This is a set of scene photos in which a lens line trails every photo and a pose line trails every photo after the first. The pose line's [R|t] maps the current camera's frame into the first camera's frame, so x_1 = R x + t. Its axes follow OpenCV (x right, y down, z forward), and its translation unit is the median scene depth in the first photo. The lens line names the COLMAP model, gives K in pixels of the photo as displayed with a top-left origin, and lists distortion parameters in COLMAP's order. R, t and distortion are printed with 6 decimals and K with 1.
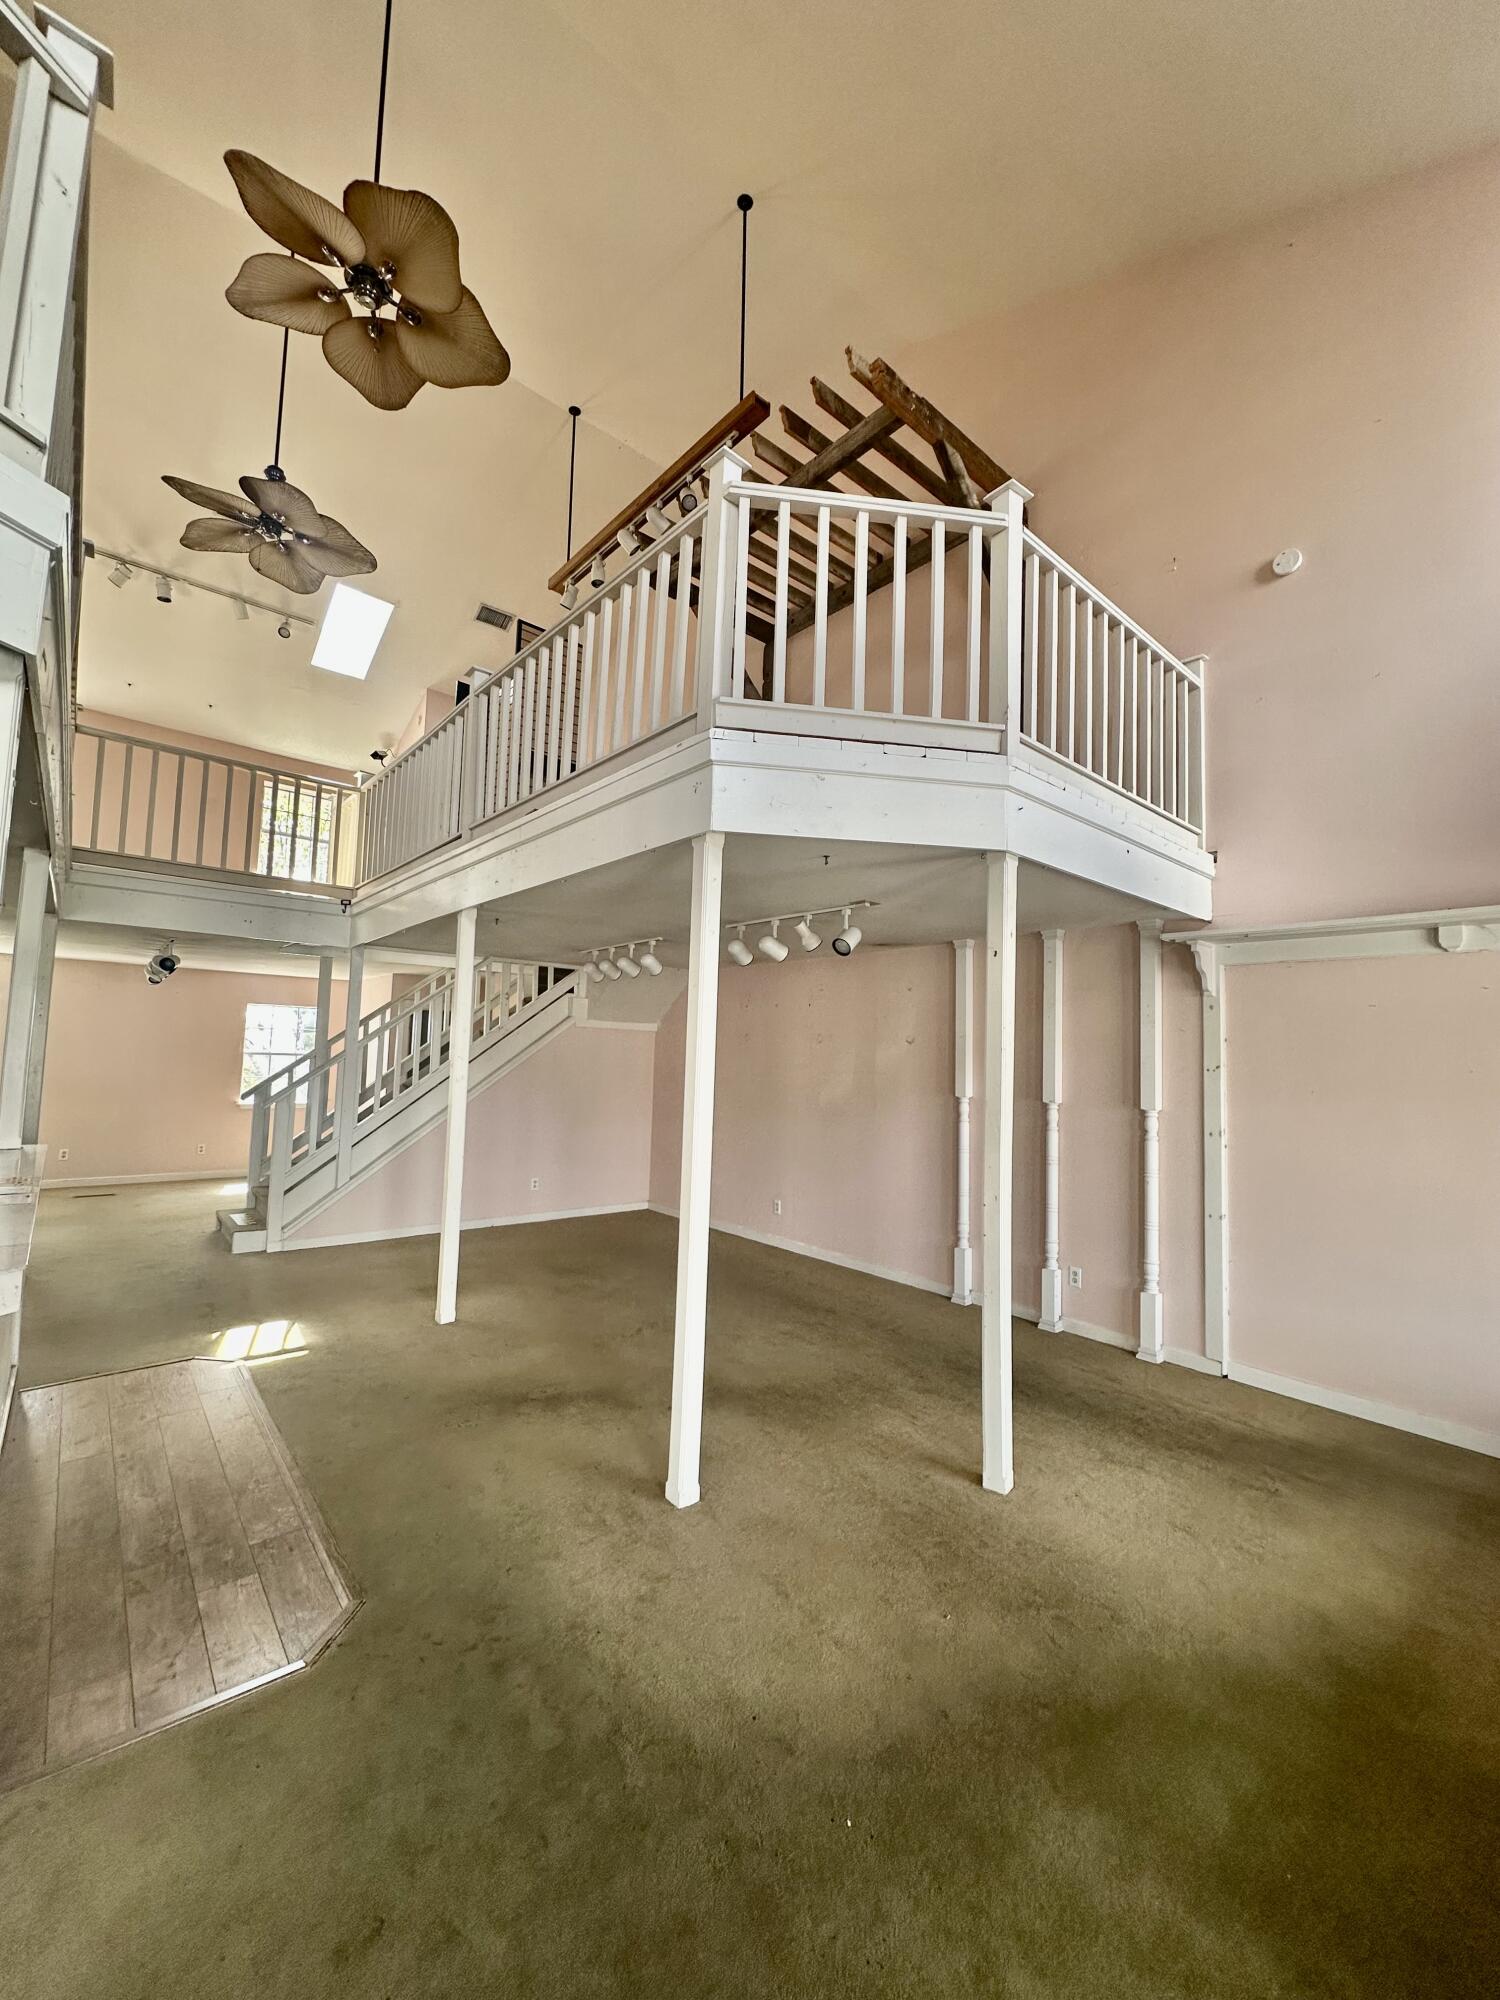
lens RADIAL K [[798.4, 0, 748.2], [0, 798.4, 998.7], [0, 0, 1]] dist [-0.004655, 0.001132]
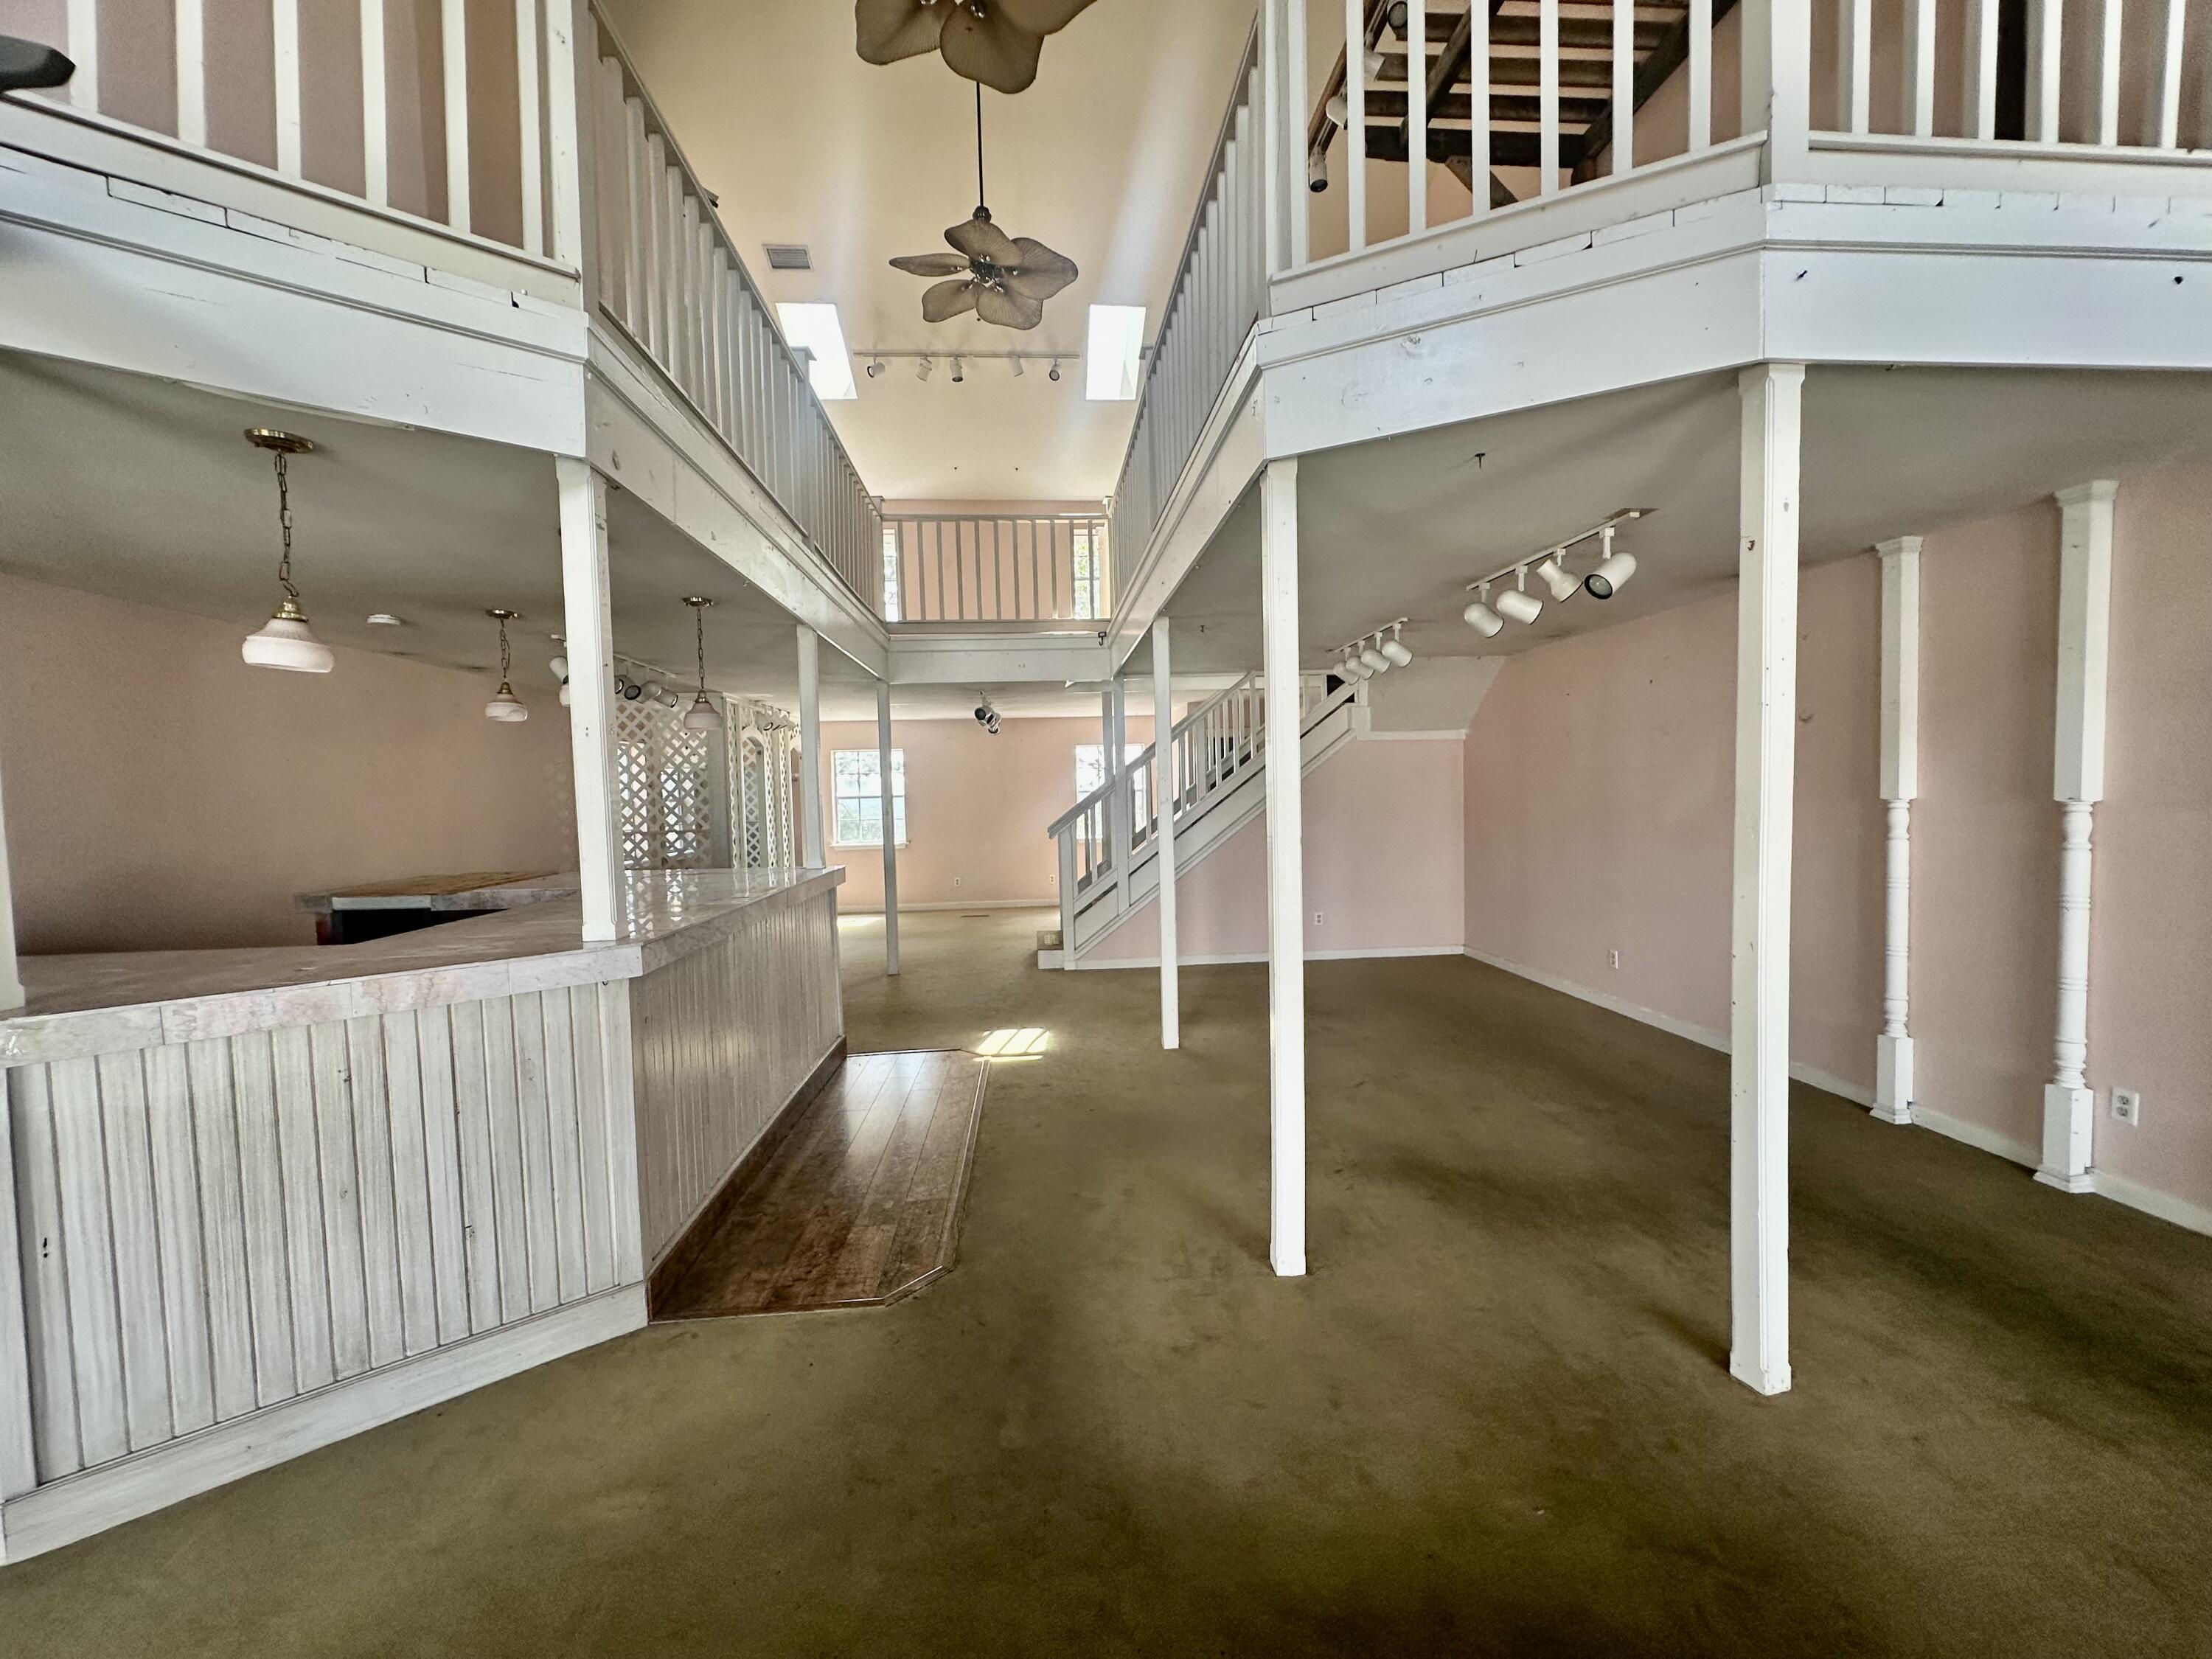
lens RADIAL K [[883.0, 0, 1104.6], [0, 883.0, 831.8], [0, 0, 1]] dist [-0.004655, 0.001132]
pose [[0.809978, -0.021655, -0.586060, 0.214381], [0.092303, 0.991570, 0.090930, 0.036632], [0.579151, -0.127746, 0.805149, 0.116798]]
